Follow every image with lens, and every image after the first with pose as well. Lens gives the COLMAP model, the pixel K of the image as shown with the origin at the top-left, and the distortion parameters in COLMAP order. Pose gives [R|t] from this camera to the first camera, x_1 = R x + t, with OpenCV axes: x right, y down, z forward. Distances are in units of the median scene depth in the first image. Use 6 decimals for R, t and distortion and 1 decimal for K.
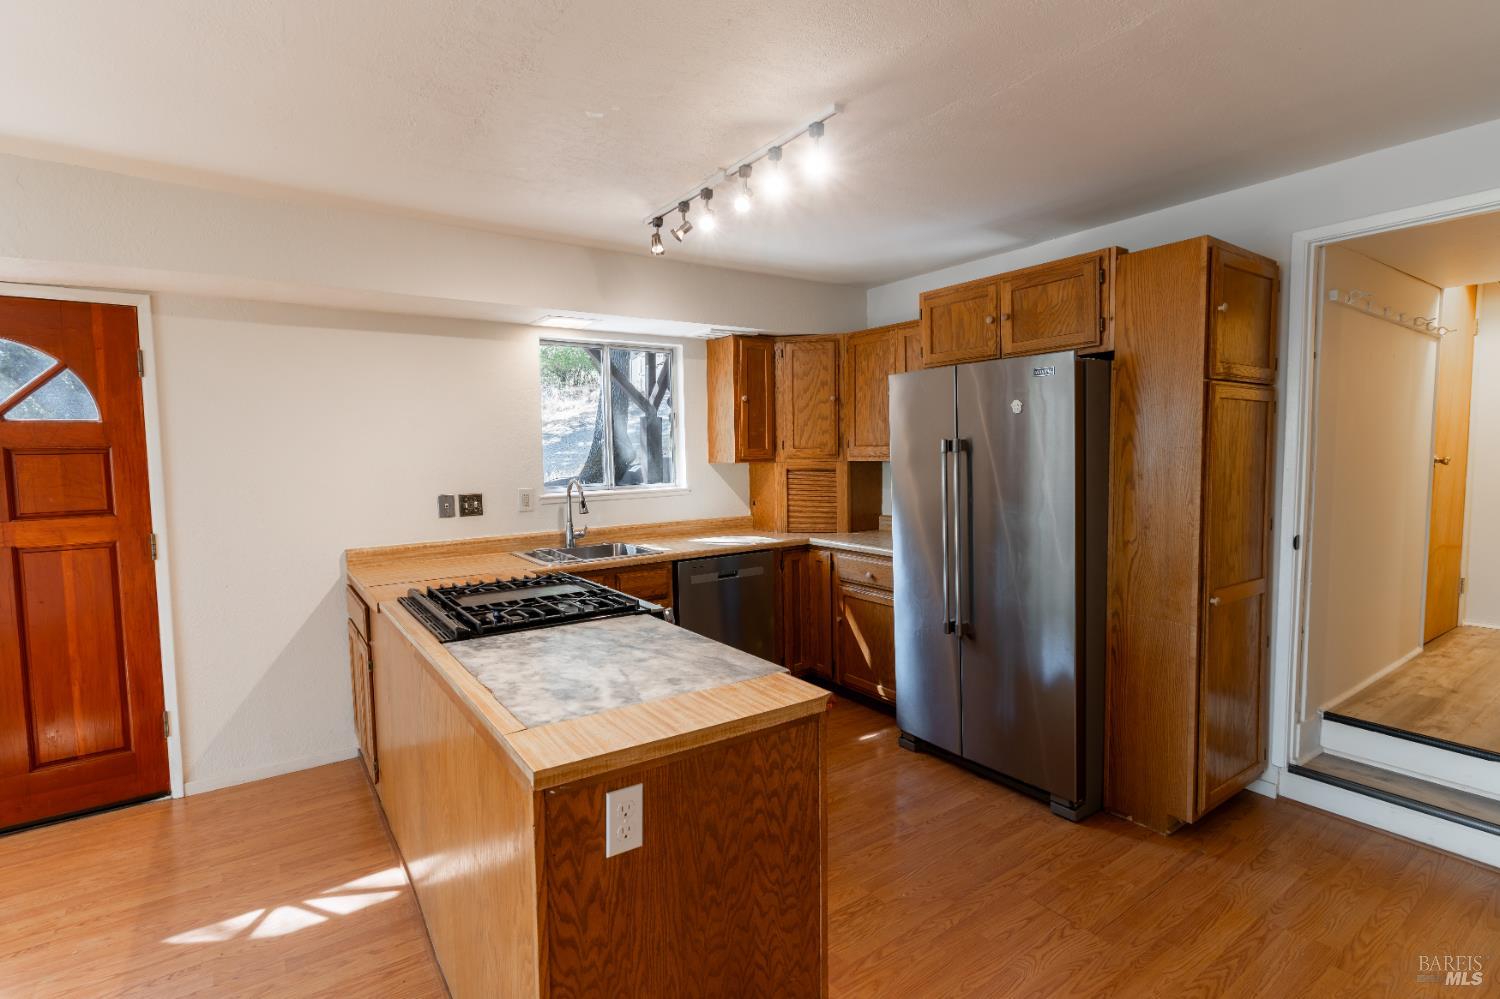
lens RADIAL K [[707.8, 0, 750.7], [0, 707.8, 499.2], [0, 0, 1]] dist [0.000679, 0.000329]
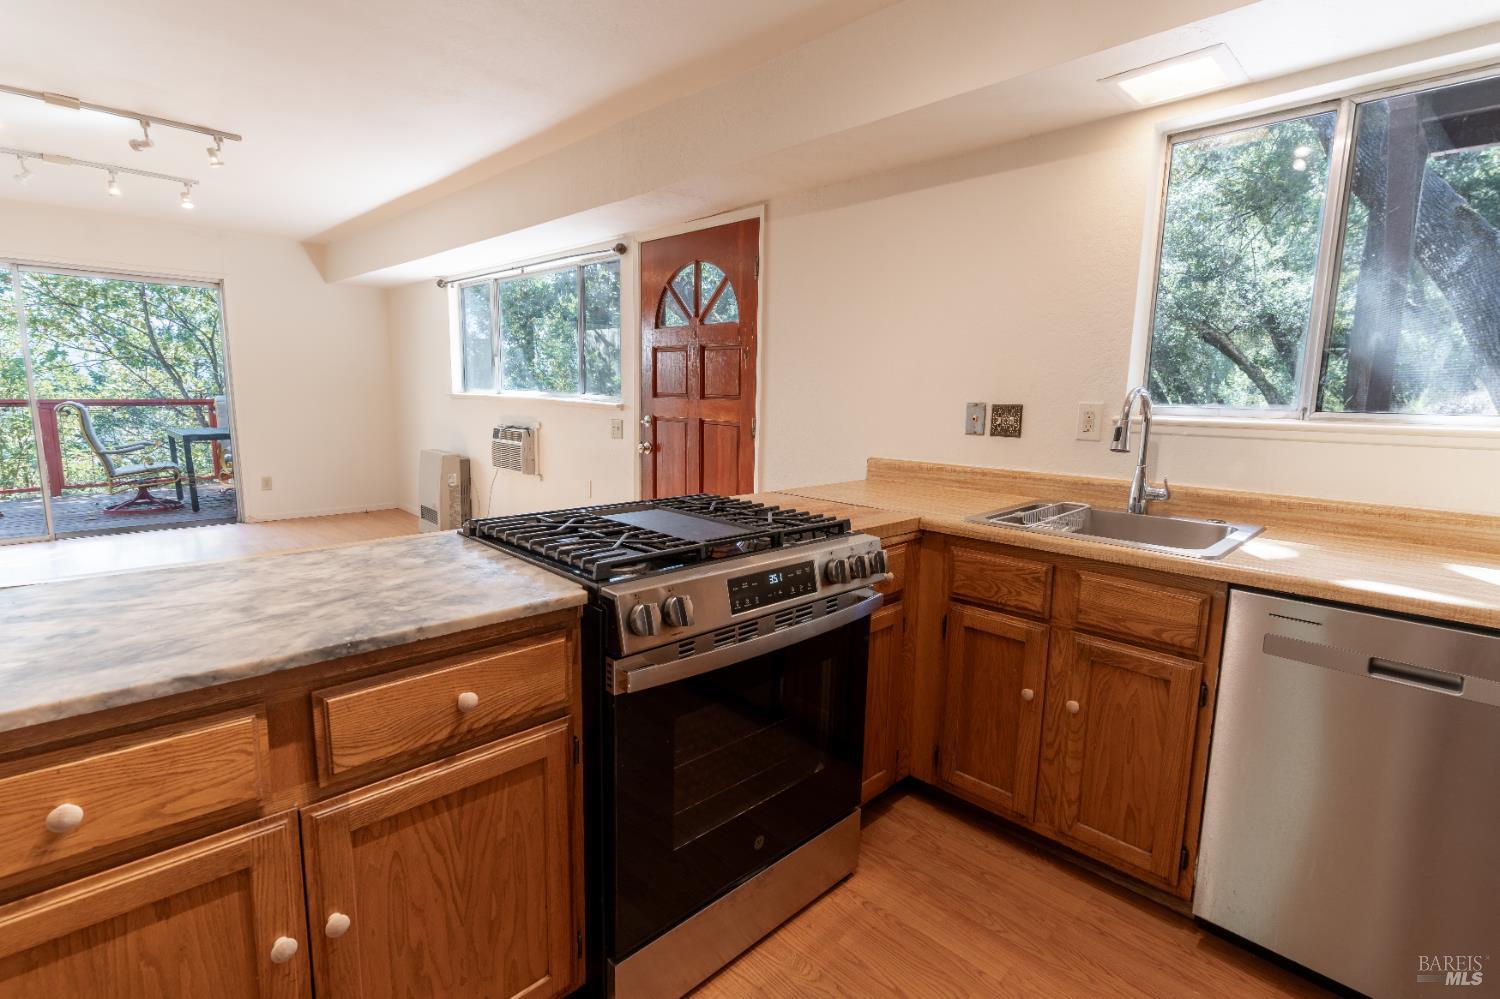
lens RADIAL K [[707.8, 0, 750.9], [0, 707.8, 498.3], [0, 0, 1]] dist [0.000679, 0.000329]
pose [[0.158426, 0.171089, -0.972435, 0.327696], [-0.087918, 0.983405, 0.158696, -0.006540], [0.983449, 0.060353, 0.170839, 0.846371]]
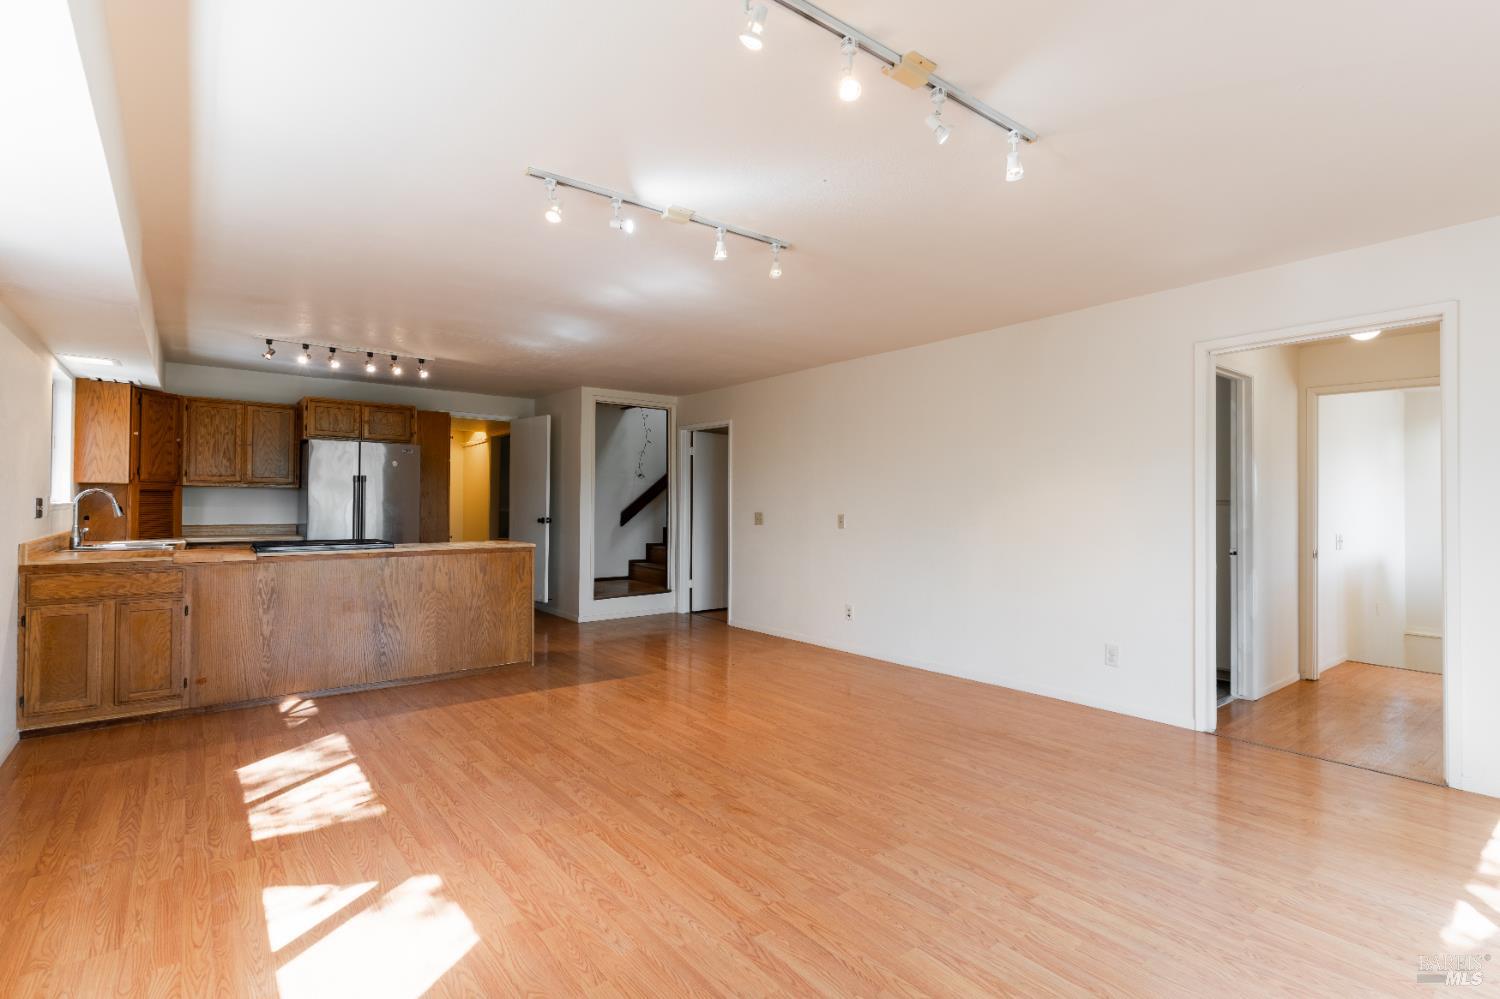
lens RADIAL K [[707.8, 0, 748.3], [0, 707.8, 498.6], [0, 0, 1]] dist [0.000679, 0.000329]
pose [[-0.050180, 0.025160, 0.998423, -2.049991], [0.063616, 0.997733, -0.021945, 0.115324], [-0.996712, 0.062414, -0.051666, -0.068912]]
